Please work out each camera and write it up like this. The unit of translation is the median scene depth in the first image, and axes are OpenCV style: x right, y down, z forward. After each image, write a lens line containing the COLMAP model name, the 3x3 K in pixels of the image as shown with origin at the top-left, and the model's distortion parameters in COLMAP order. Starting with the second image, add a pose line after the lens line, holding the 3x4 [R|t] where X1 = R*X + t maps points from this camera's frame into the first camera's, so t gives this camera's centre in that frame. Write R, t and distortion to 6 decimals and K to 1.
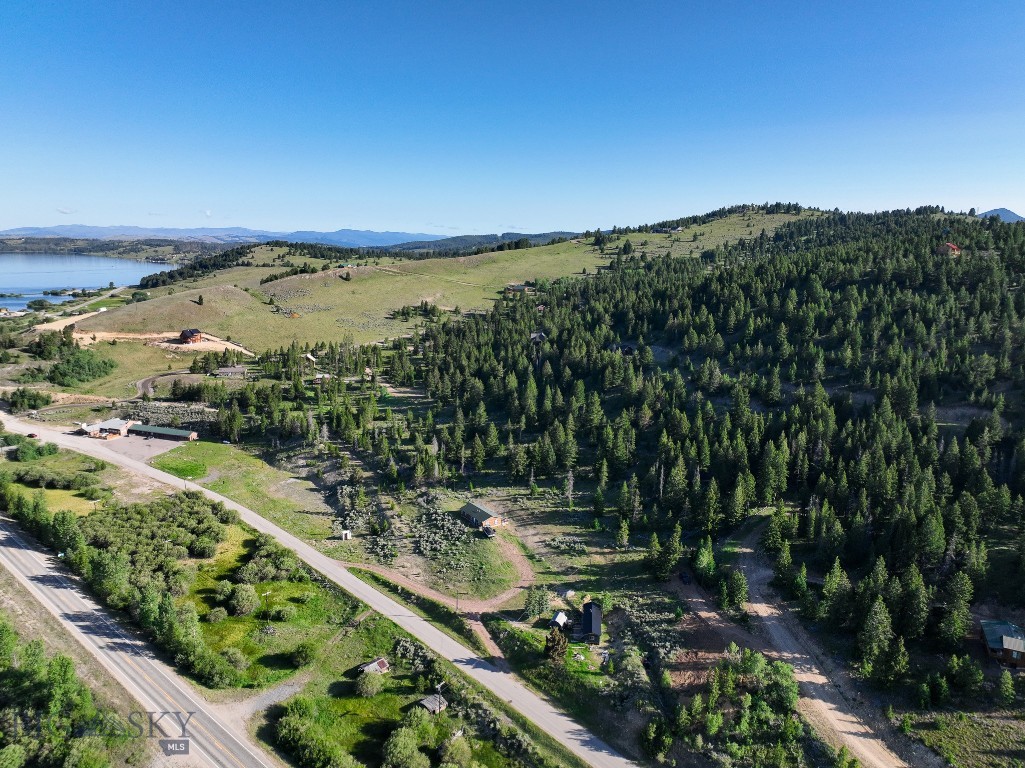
lens RADIAL K [[720.6, 0, 512.5], [0, 720.6, 384.0], [0, 0, 1]] dist [-0.003790, 0.020137]
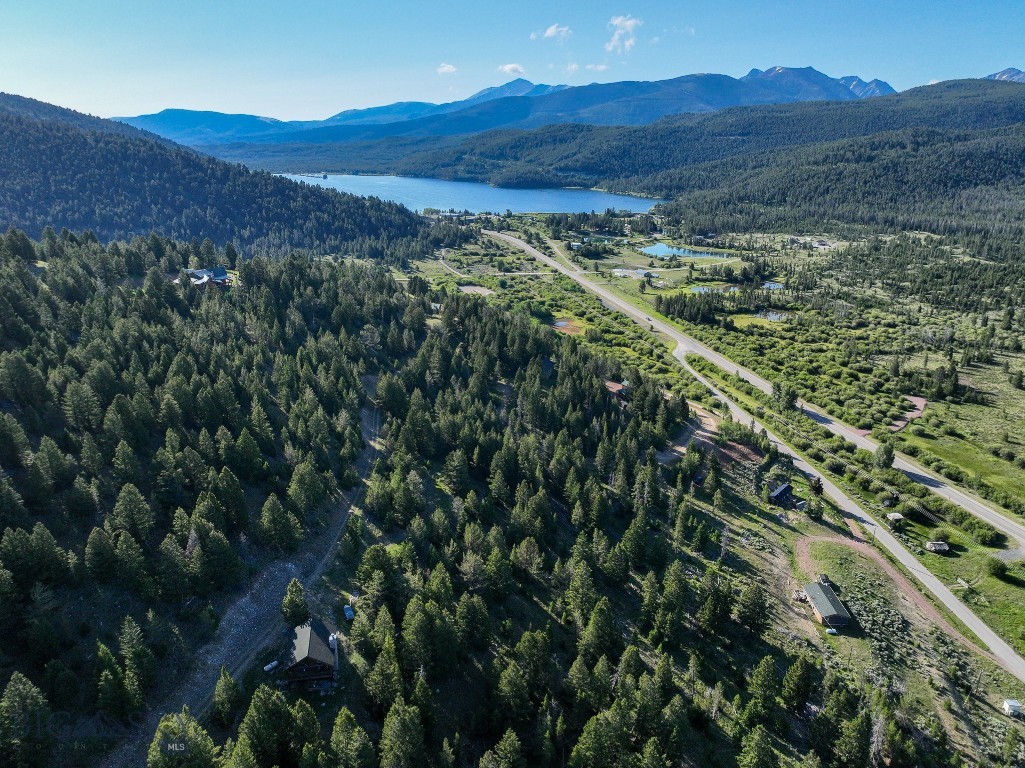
lens RADIAL K [[720.6, 0, 512.5], [0, 720.6, 384.0], [0, 0, 1]] dist [-0.003790, 0.020137]
pose [[-0.817075, -0.213773, 0.535433, -0.125273], [0.085793, 0.873291, 0.479585, -0.424952], [-0.570112, 0.437793, -0.695205, 1.487235]]
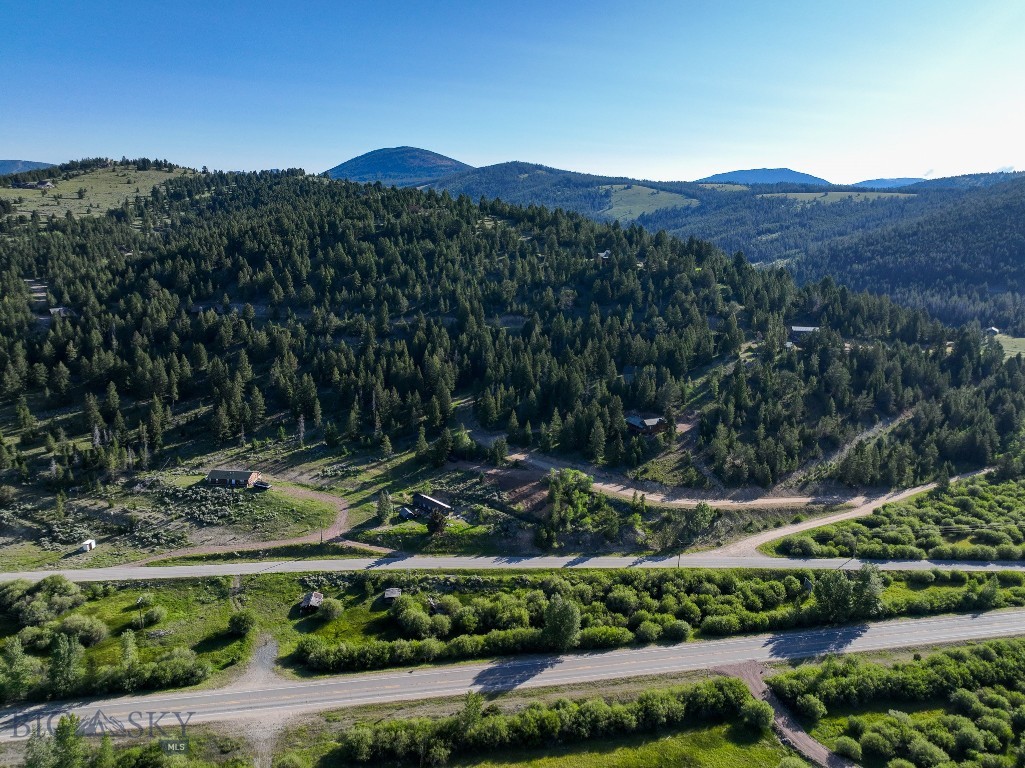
lens RADIAL K [[720.6, 0, 512.5], [0, 720.6, 384.0], [0, 0, 1]] dist [-0.003790, 0.020137]
pose [[0.623759, -0.191747, 0.757732, -0.480551], [0.147474, 0.980902, 0.126821, -0.015273], [-0.767578, 0.032641, 0.640124, 0.035178]]
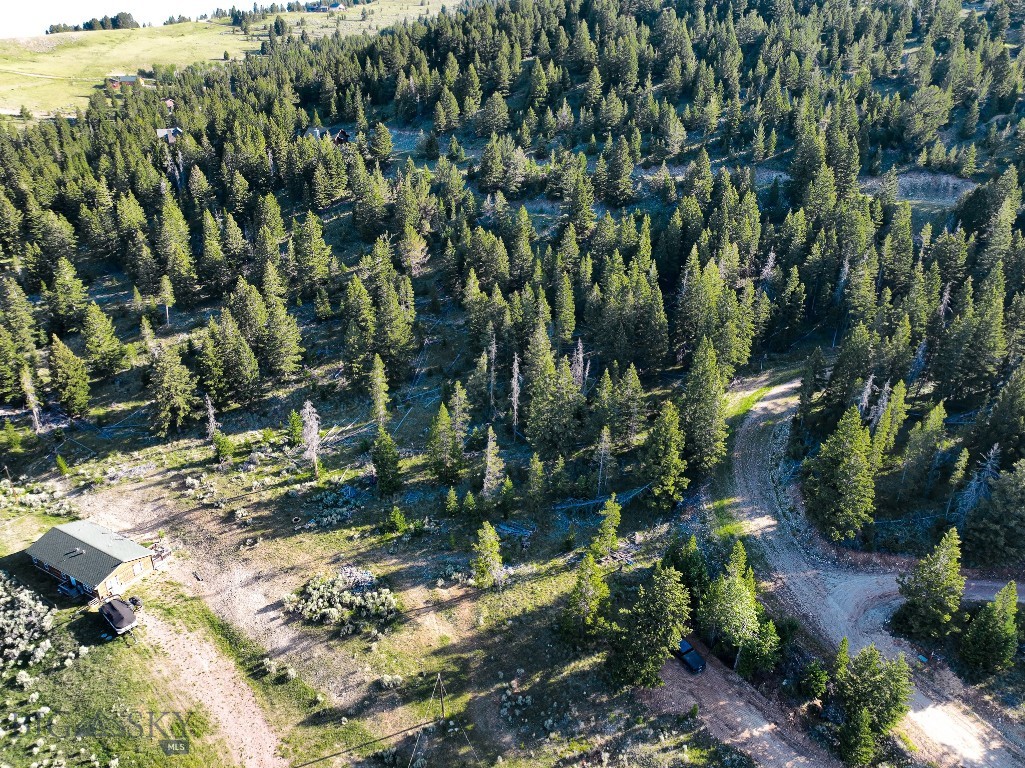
lens RADIAL K [[720.6, 0, 512.5], [0, 720.6, 384.0], [0, 0, 1]] dist [-0.003790, 0.020137]
pose [[0.897507, -0.193536, 0.396265, 0.020623], [0.096703, 0.963058, 0.251334, 0.015126], [-0.430268, -0.187254, 0.883066, 0.509367]]
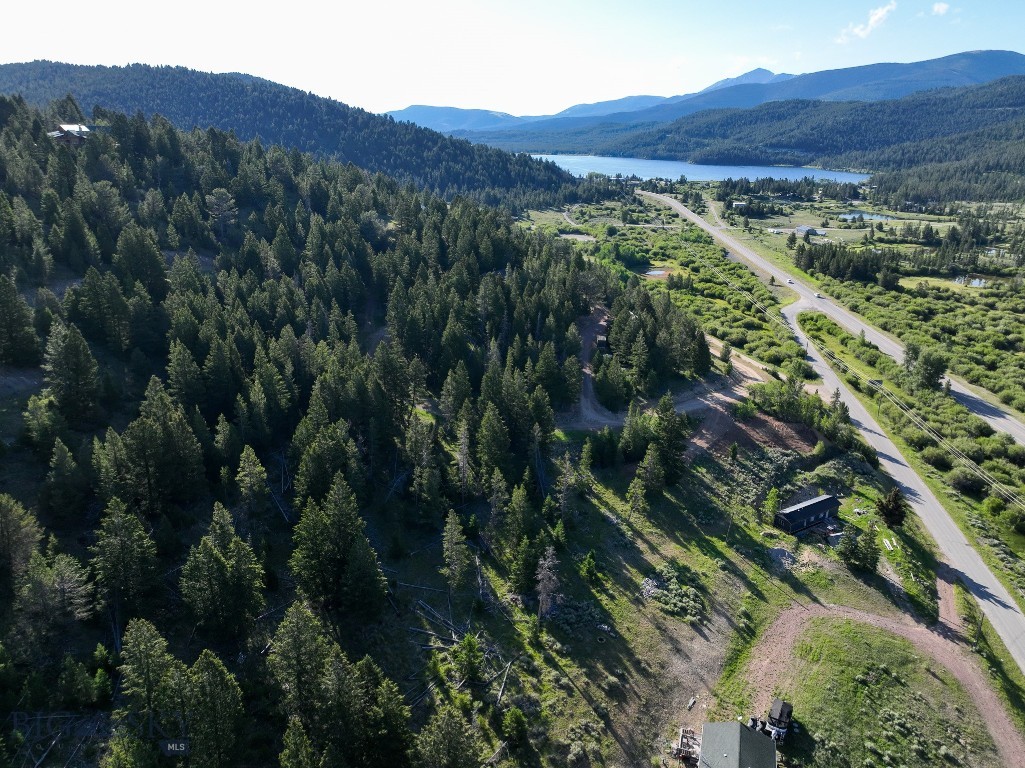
lens RADIAL K [[720.6, 0, 512.5], [0, 720.6, 384.0], [0, 0, 1]] dist [-0.003790, 0.020137]
pose [[-0.609668, -0.284381, 0.739887, -0.150021], [0.135655, 0.882222, 0.450869, -0.119336], [-0.780963, 0.375249, -0.499284, 1.032970]]
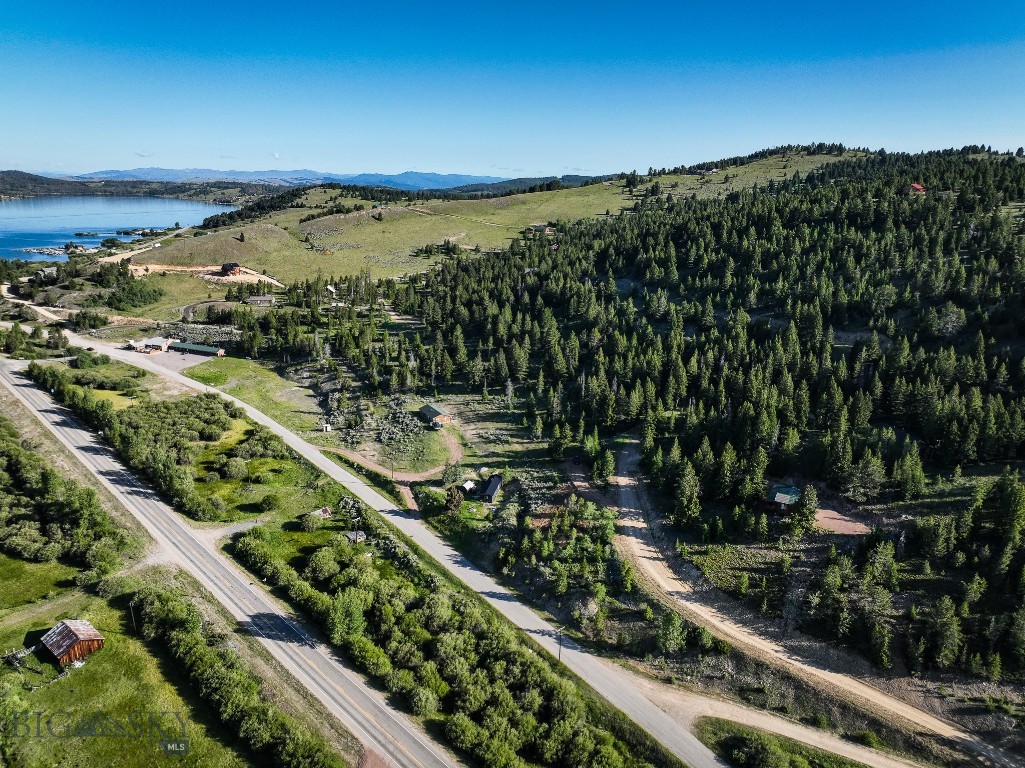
lens RADIAL K [[720.6, 0, 512.5], [0, 720.6, 384.0], [0, 0, 1]] dist [-0.003790, 0.020137]
pose [[0.996103, 0.023691, -0.084955, 0.163537], [-0.017231, 0.996960, 0.075982, 0.034448], [0.086497, -0.074222, 0.993483, -0.154648]]
